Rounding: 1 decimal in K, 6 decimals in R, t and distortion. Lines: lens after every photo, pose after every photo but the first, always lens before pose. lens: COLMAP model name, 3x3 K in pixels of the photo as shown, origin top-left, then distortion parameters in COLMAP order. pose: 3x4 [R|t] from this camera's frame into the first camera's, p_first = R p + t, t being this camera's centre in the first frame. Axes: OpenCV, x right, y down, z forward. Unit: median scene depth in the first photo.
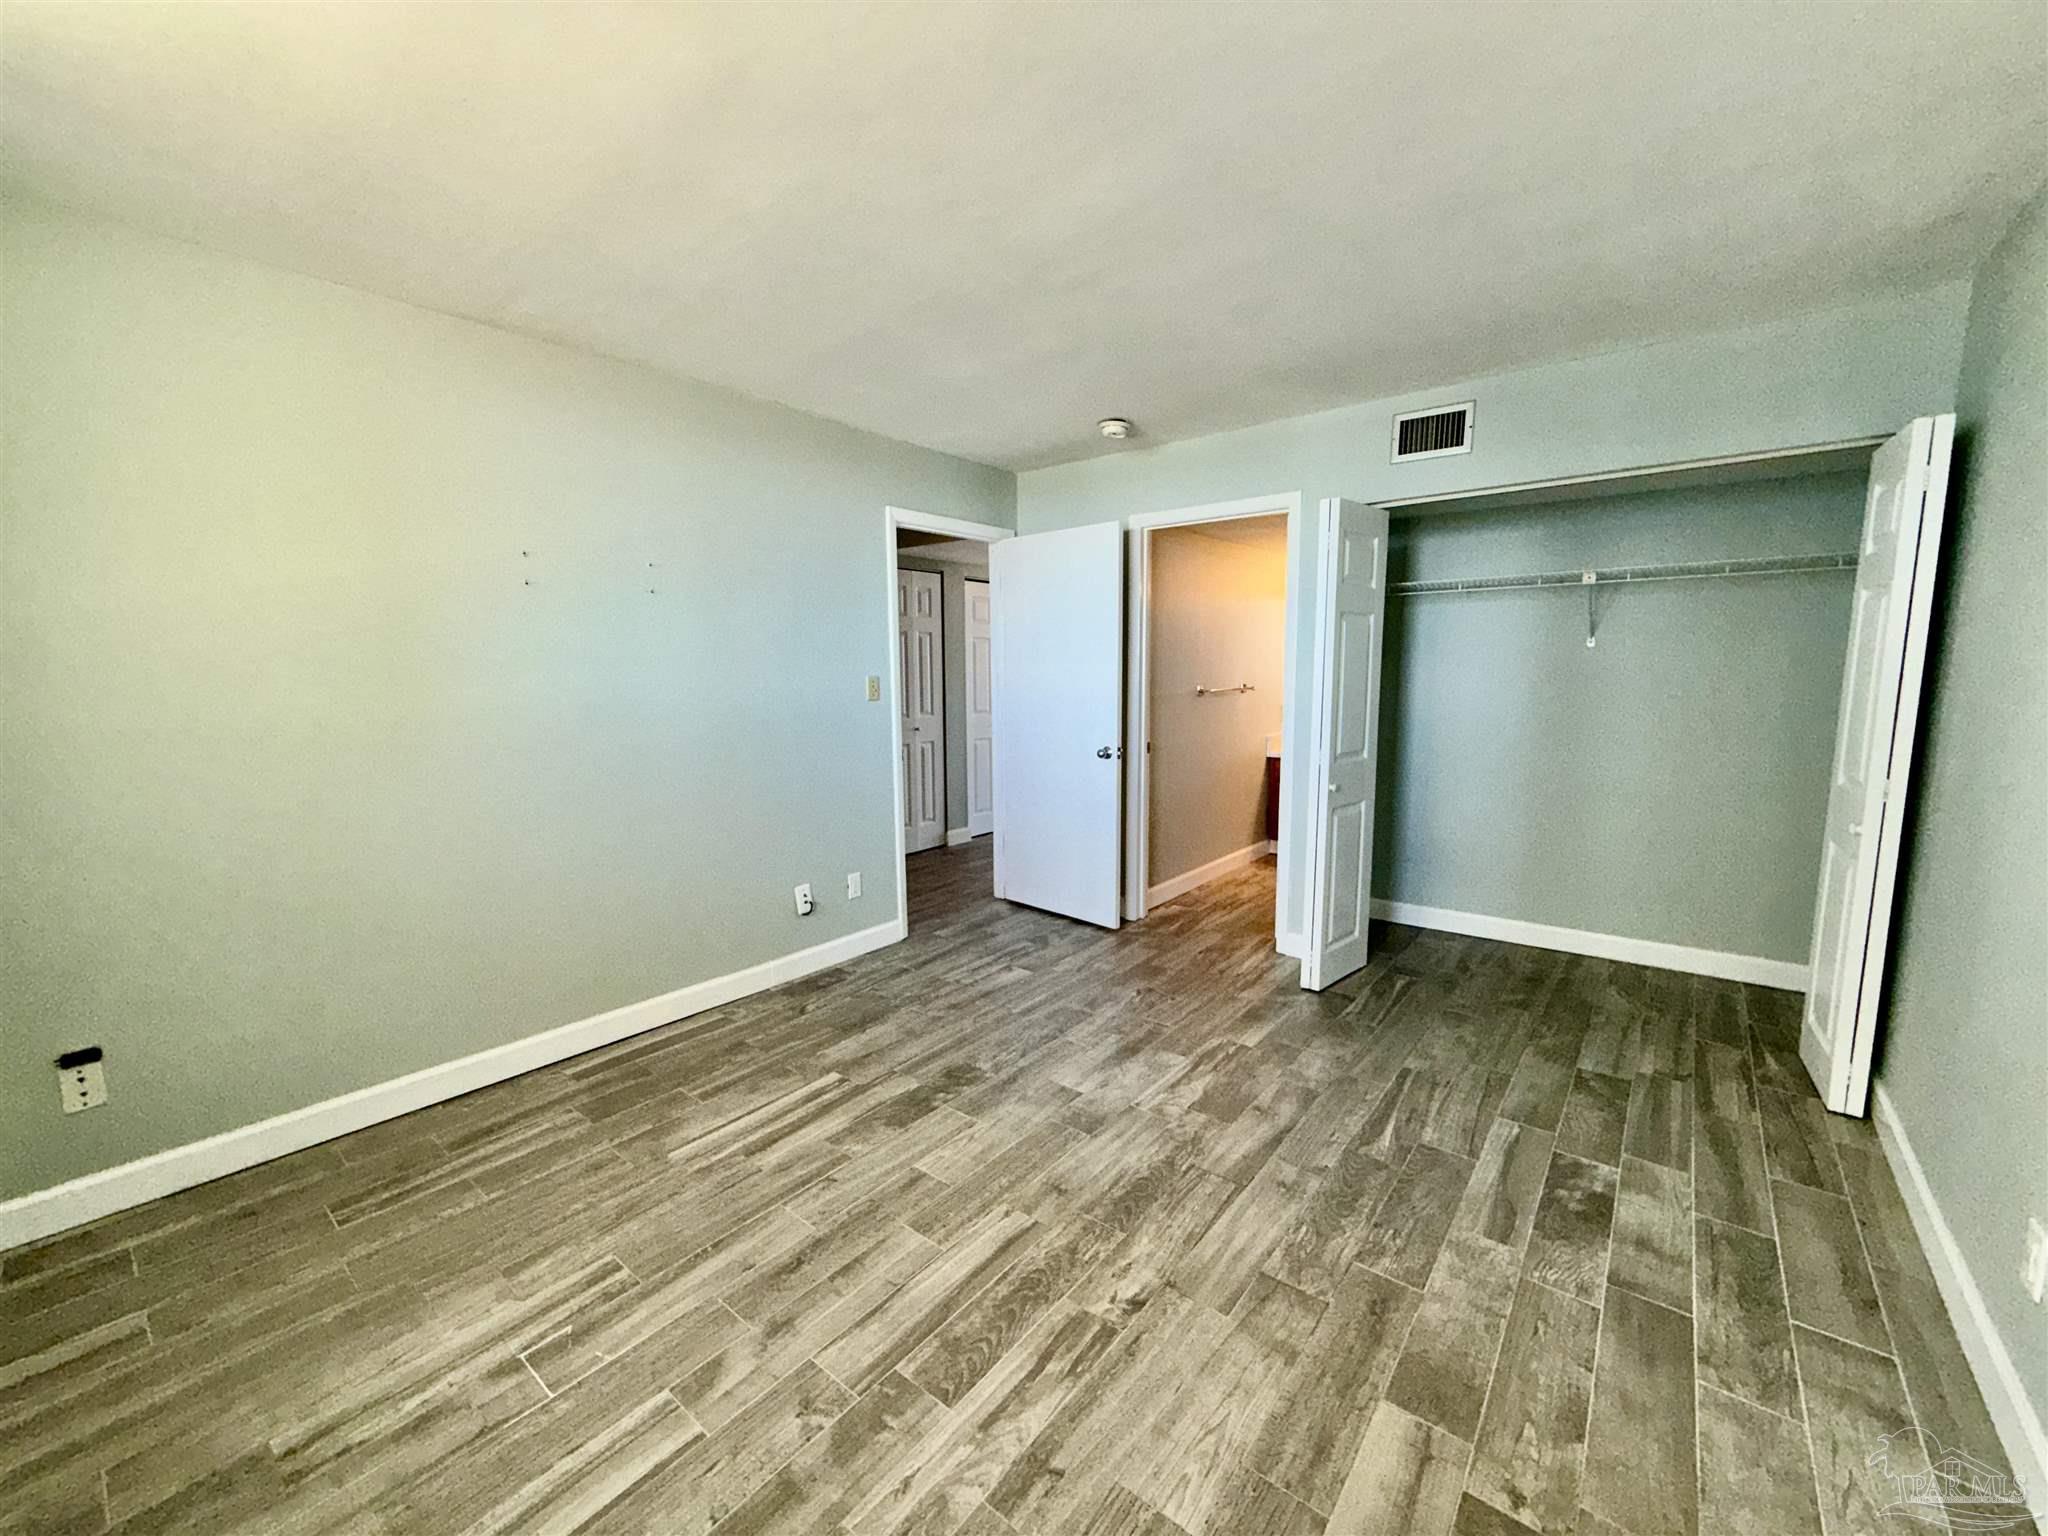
lens RADIAL K [[813.5, 0, 1021.6], [0, 813.5, 771.1], [0, 0, 1]] dist [-0.001031, 0.000186]
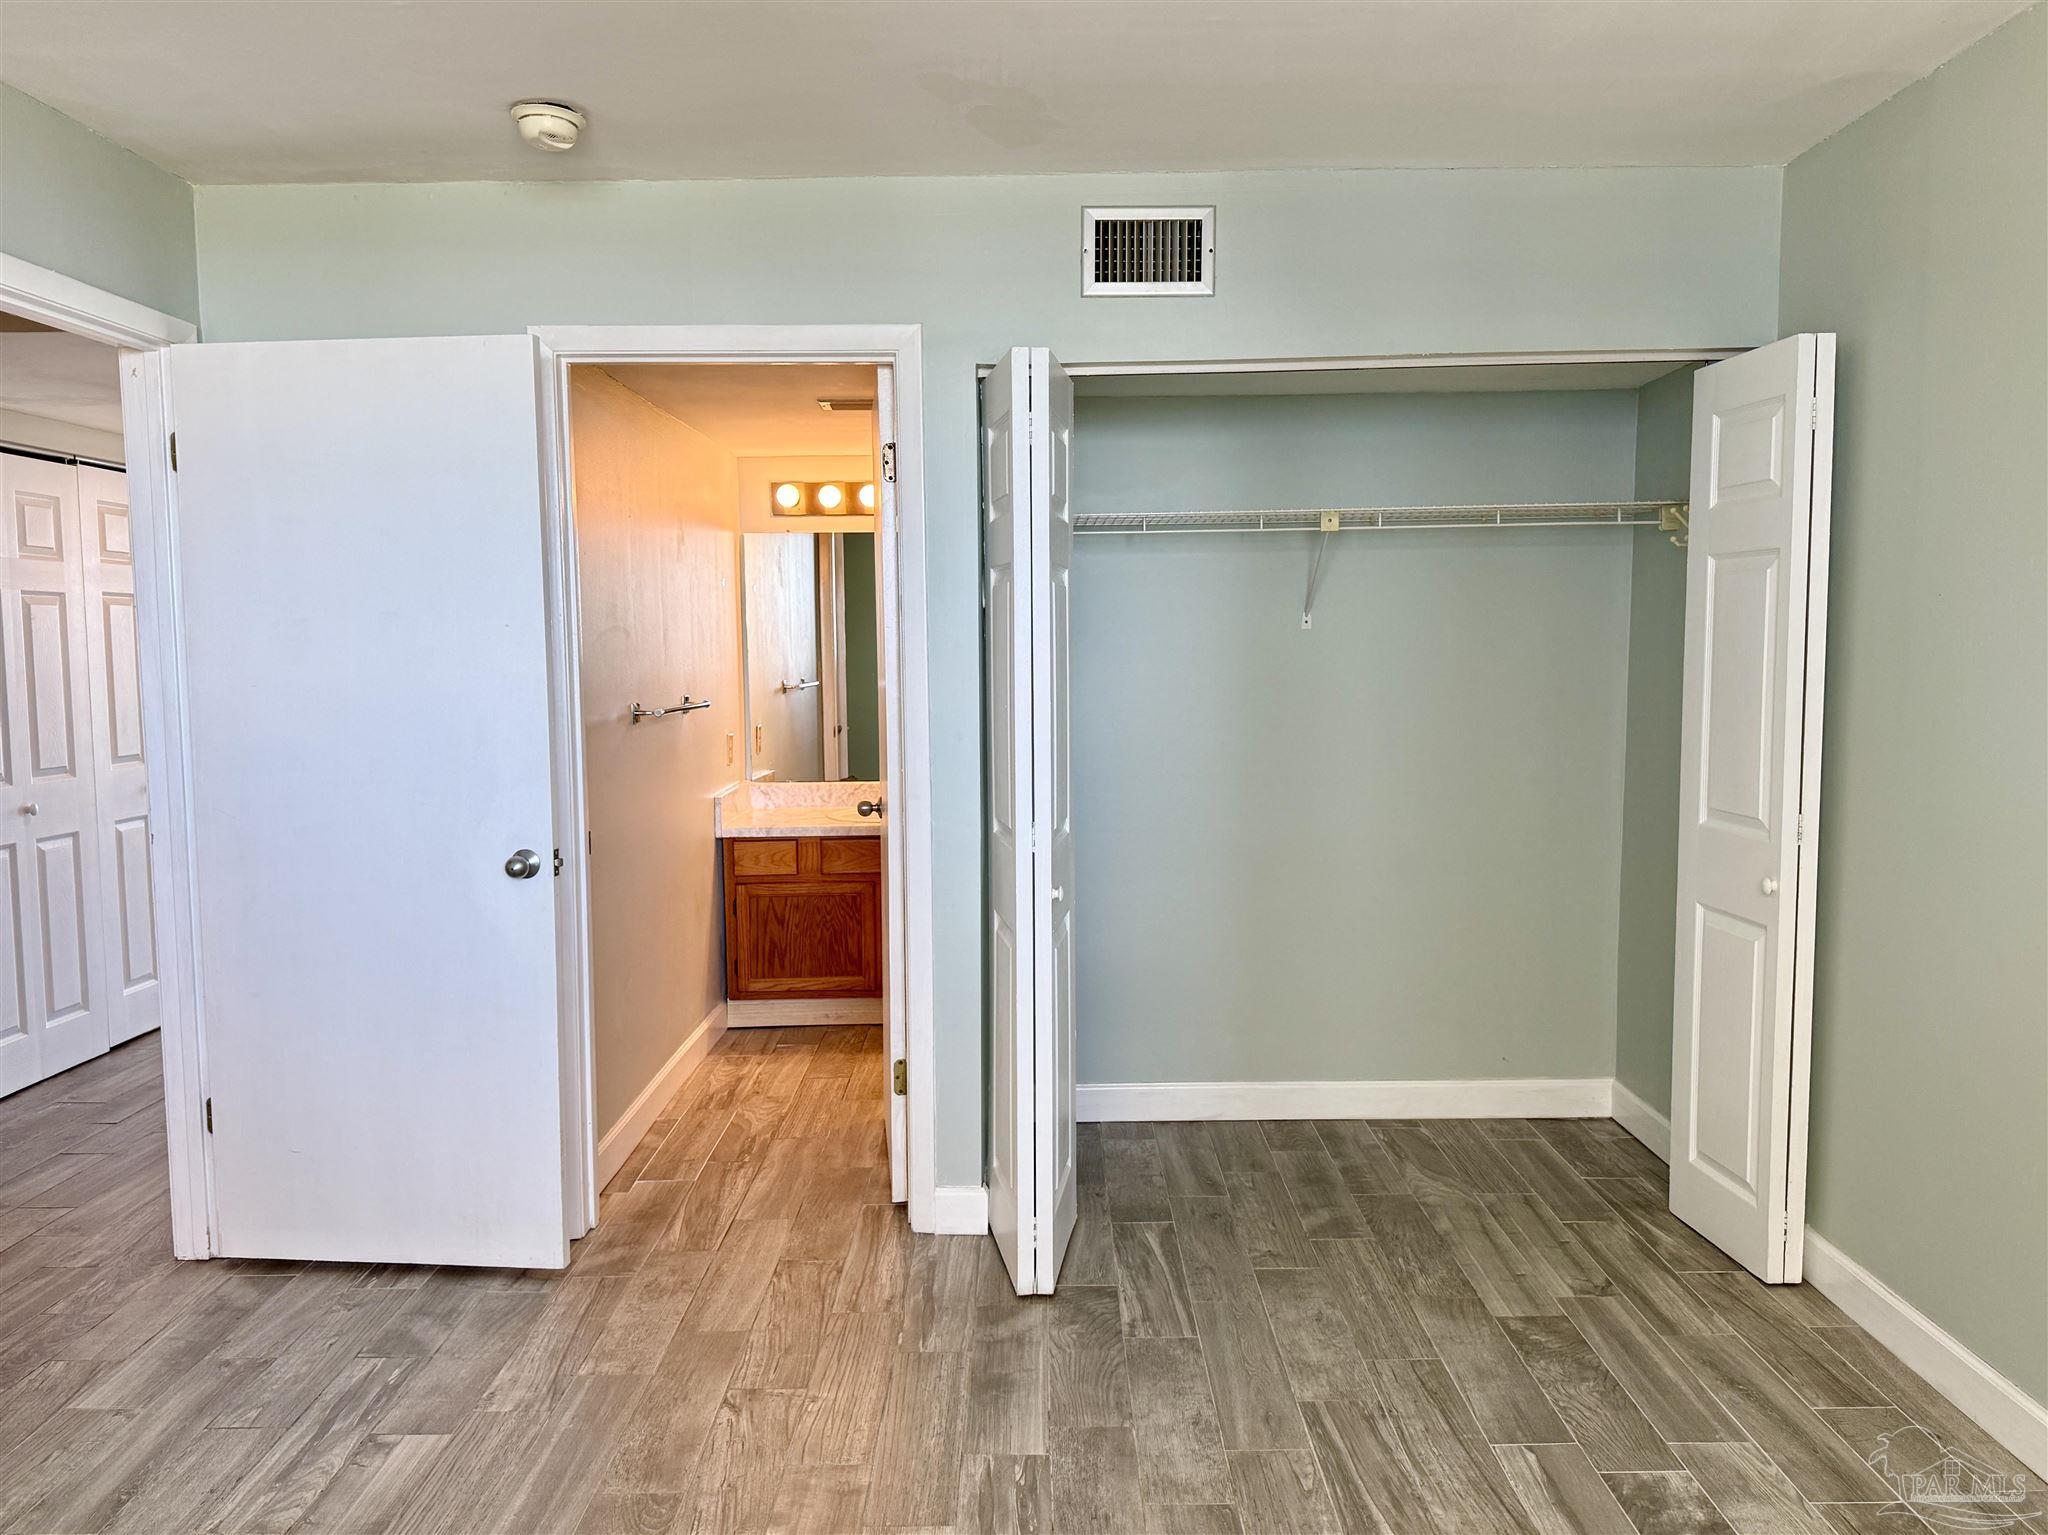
lens RADIAL K [[1537.4, 0, 1029.0], [0, 1537.4, 773.0], [0, 0, 1]] dist [0.042752, -0.064925]
pose [[0.778016, -0.052673, 0.626032, -0.294324], [0.083074, 0.996354, -0.019411, -0.048548], [-0.622727, 0.067108, 0.779556, 0.283370]]
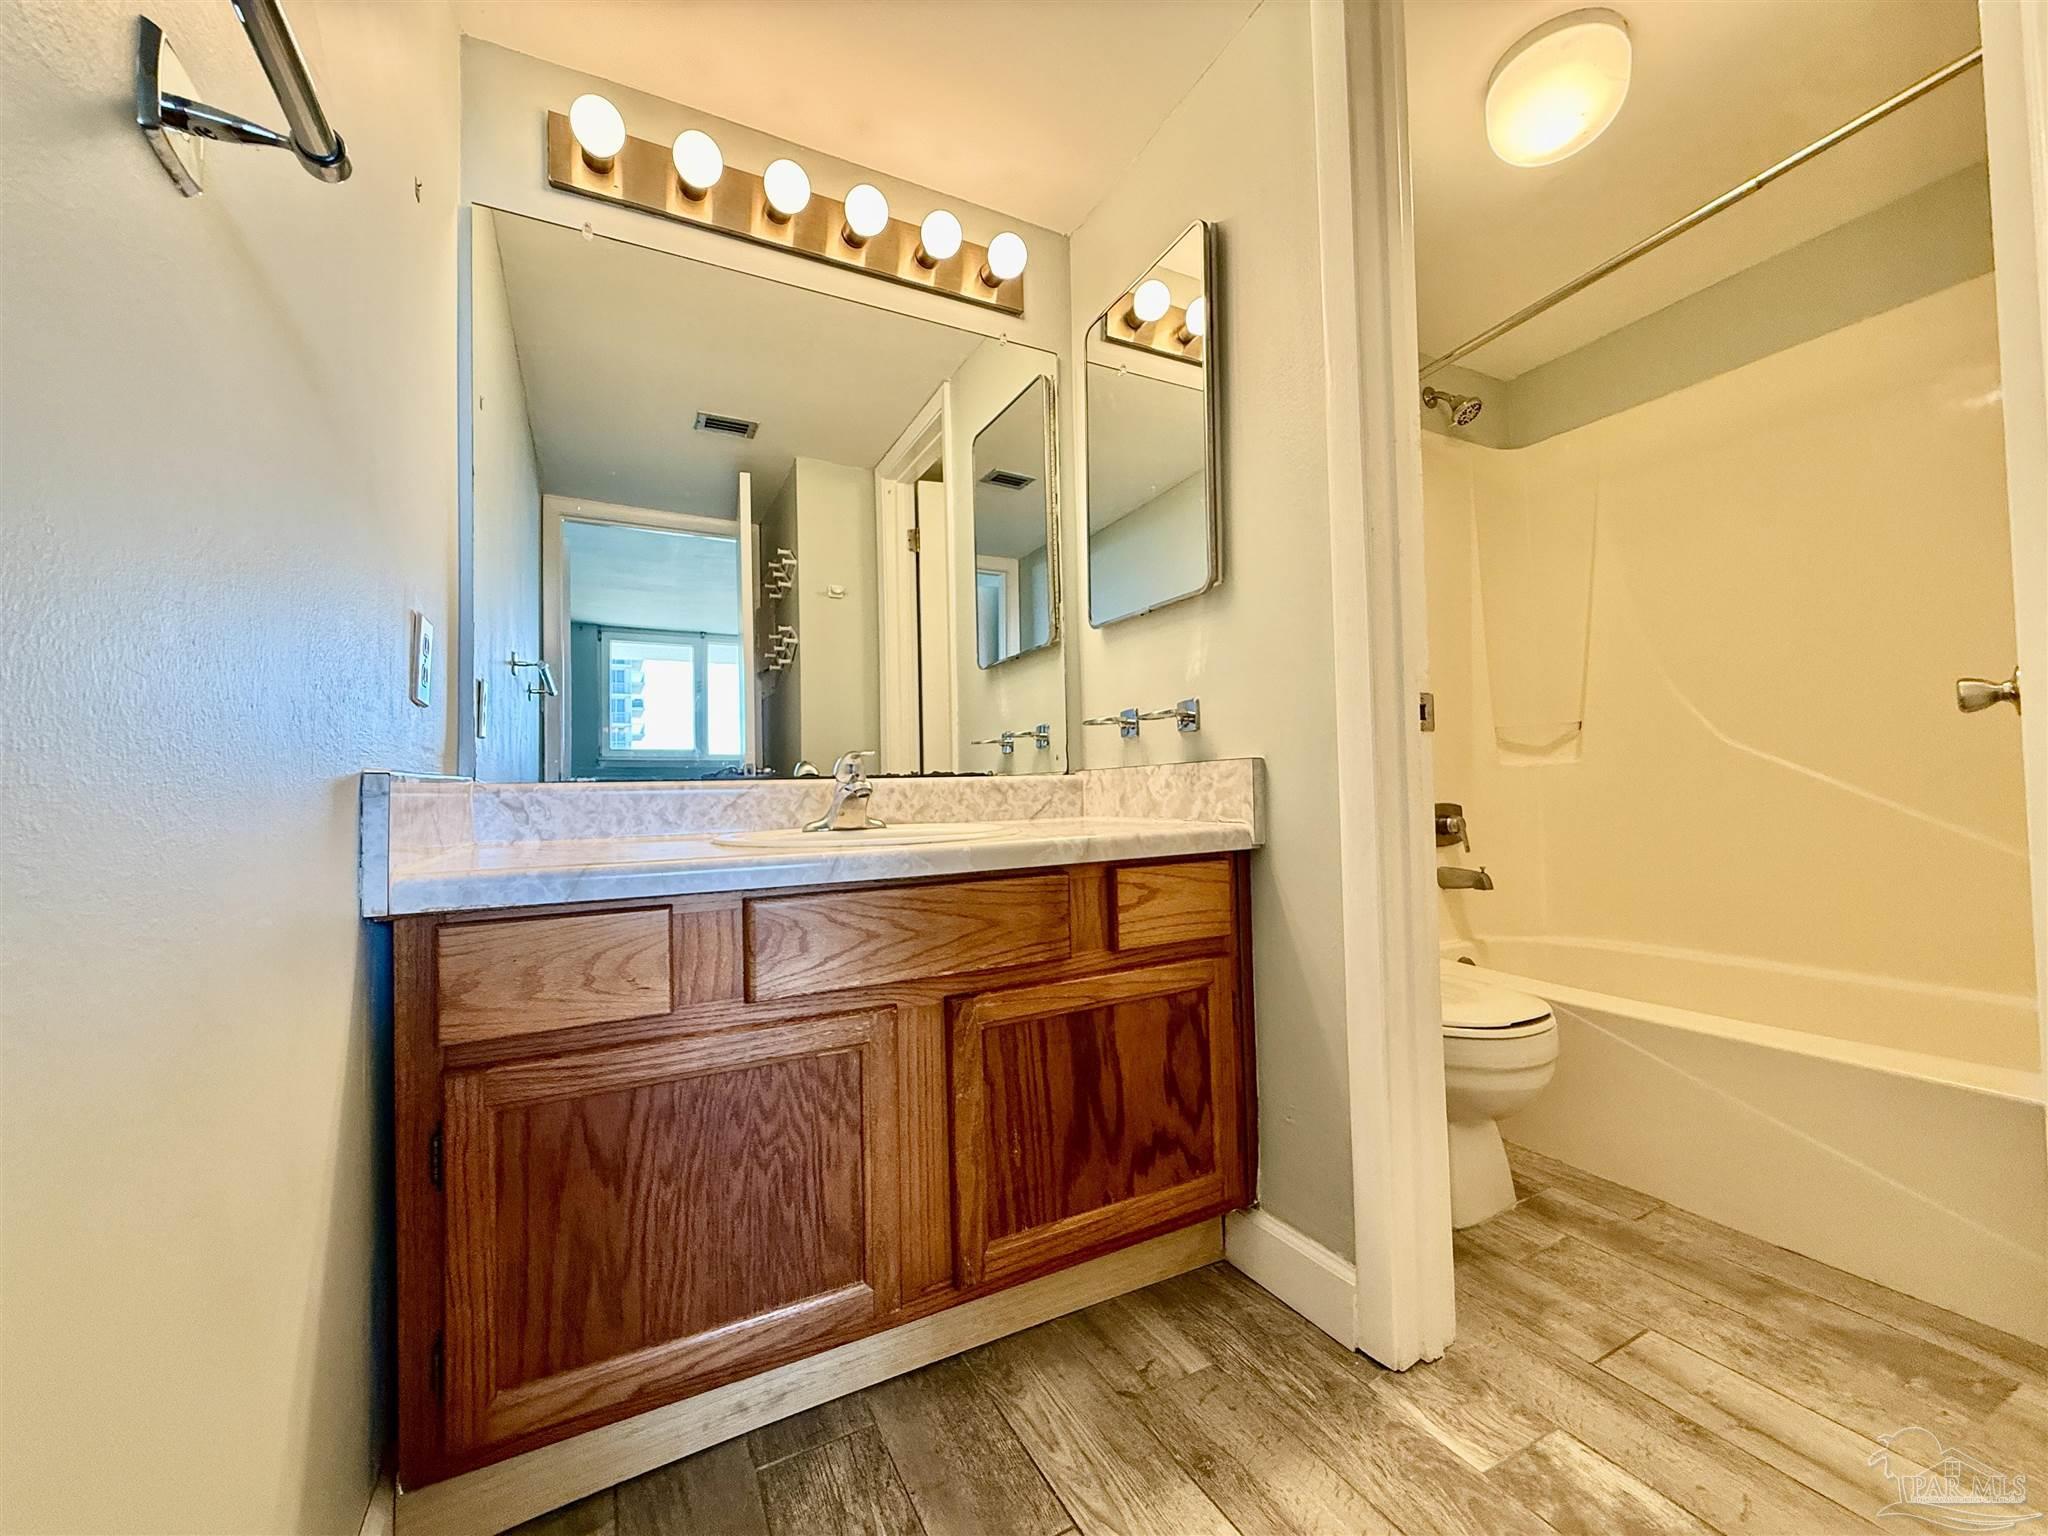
lens RADIAL K [[813.5, 0, 1018.0], [0, 813.5, 773.8], [0, 0, 1]] dist [-0.001031, 0.000186]
pose [[0.400683, 0.027484, 0.915804, 0.461190], [0.137538, 0.986419, -0.089779, -0.029832], [-0.905835, 0.161931, 0.391461, 1.762686]]
